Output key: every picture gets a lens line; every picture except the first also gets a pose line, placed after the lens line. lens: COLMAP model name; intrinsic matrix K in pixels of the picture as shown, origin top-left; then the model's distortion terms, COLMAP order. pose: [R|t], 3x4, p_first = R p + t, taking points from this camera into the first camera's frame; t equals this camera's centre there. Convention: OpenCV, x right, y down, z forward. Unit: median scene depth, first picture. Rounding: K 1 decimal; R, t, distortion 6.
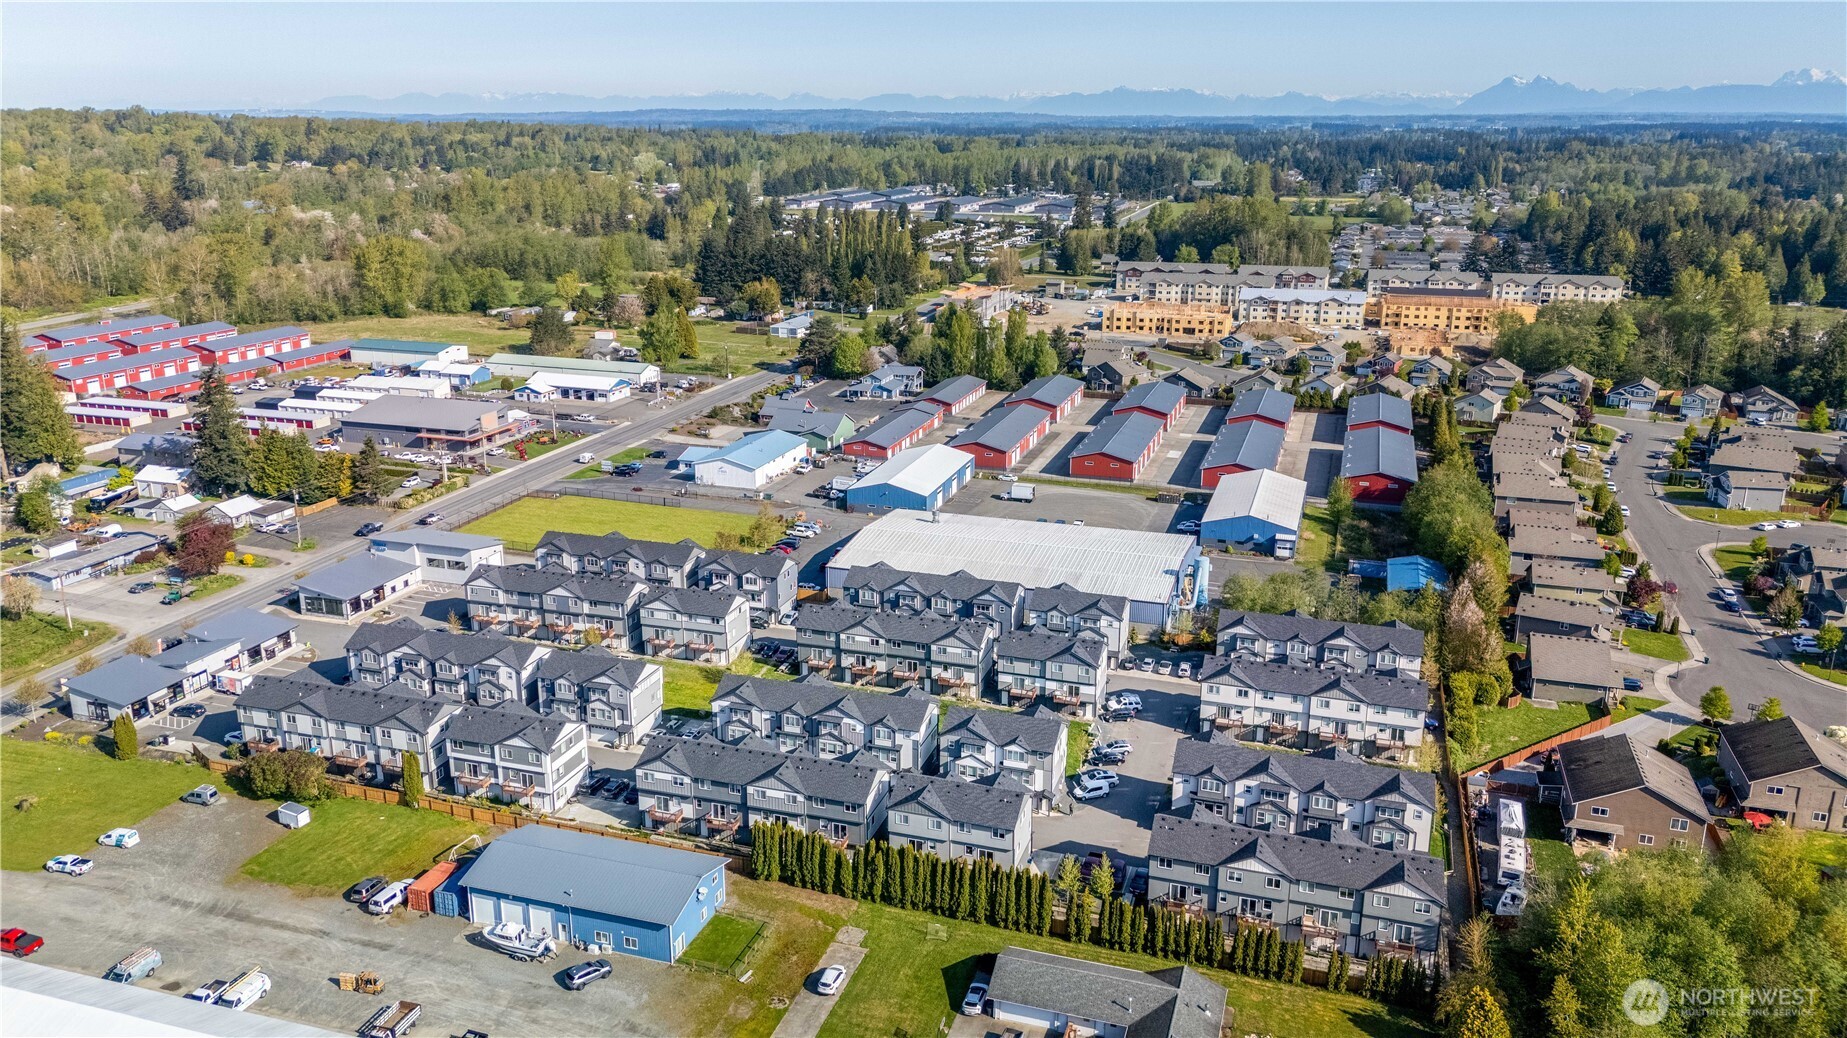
lens RADIAL K [[1352.5, 0, 919.3], [0, 1352.5, 512.4], [0, 0, 1]] dist [0.084412, -0.088976]
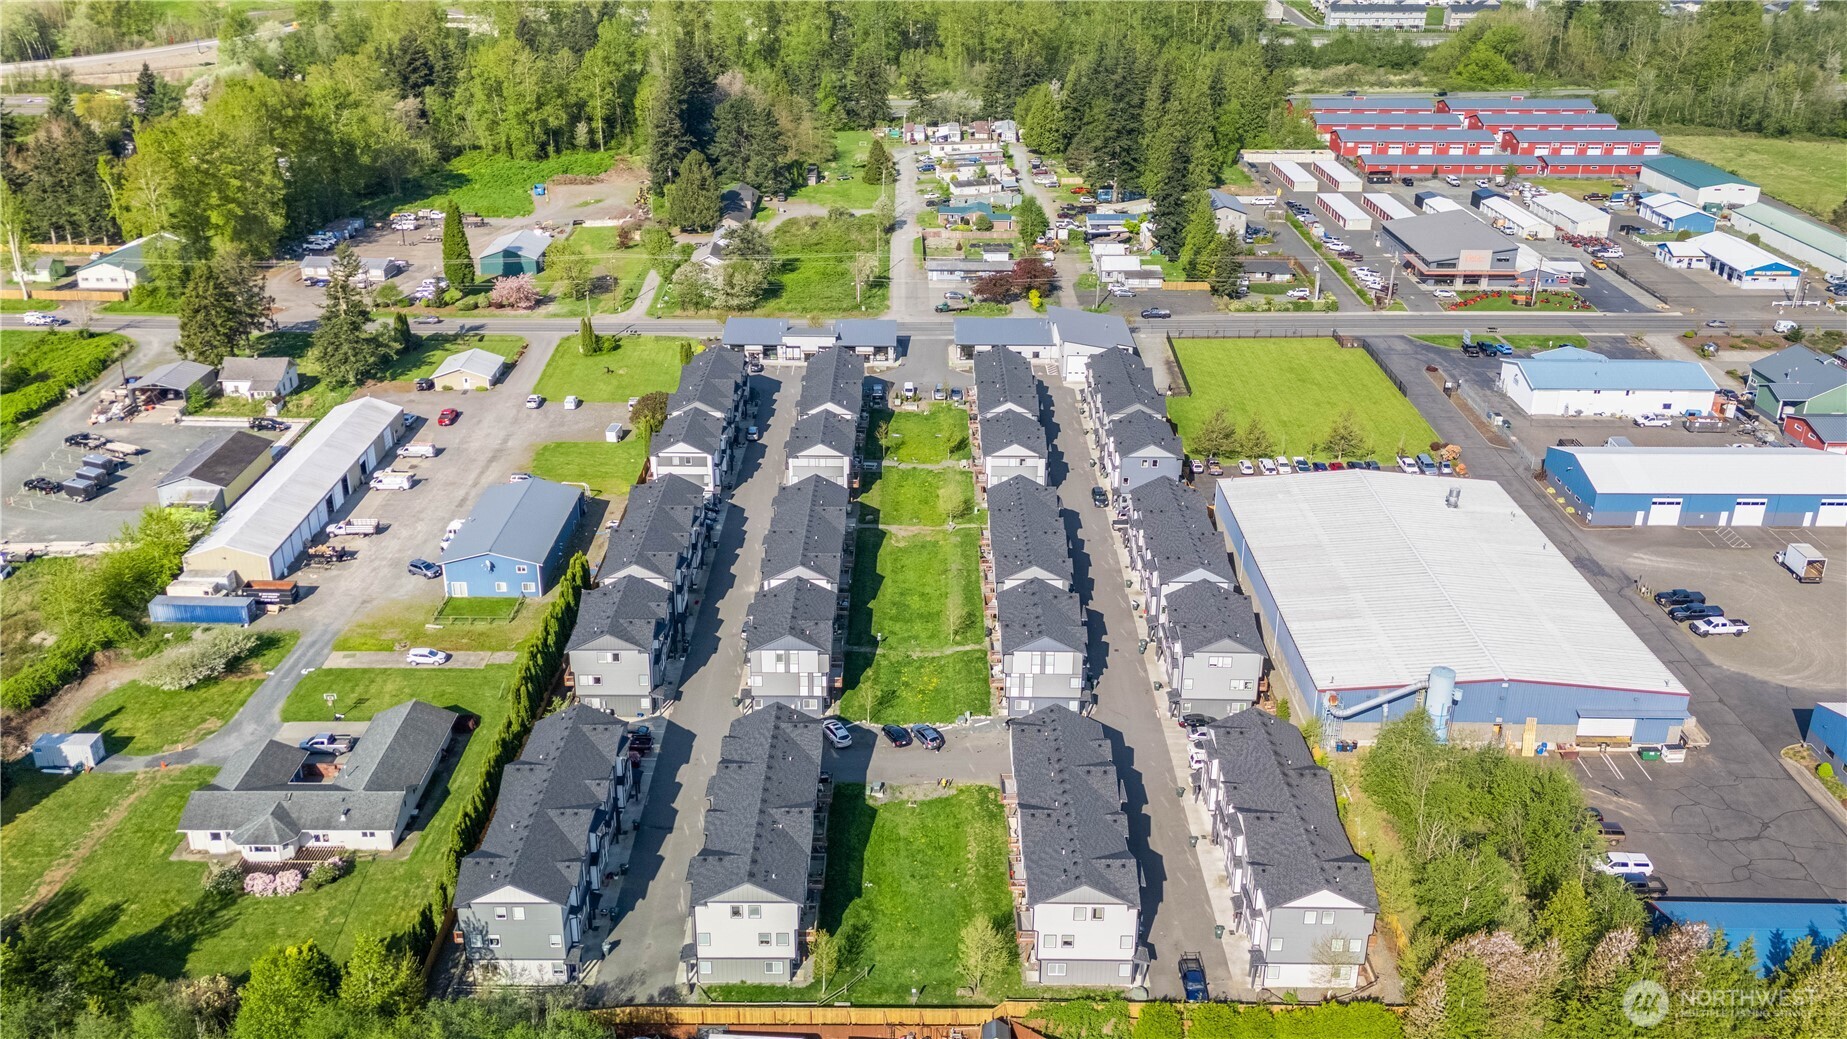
lens RADIAL K [[1553.3, 0, 921.3], [0, 1553.3, 510.2], [0, 0, 1]] dist [0.073285, -0.051209]
pose [[0.312548, 0.374248, -0.873071, 0.782102], [-0.273720, 0.915614, 0.294496, -0.189803], [0.909610, 0.146933, 0.388613, 0.541300]]
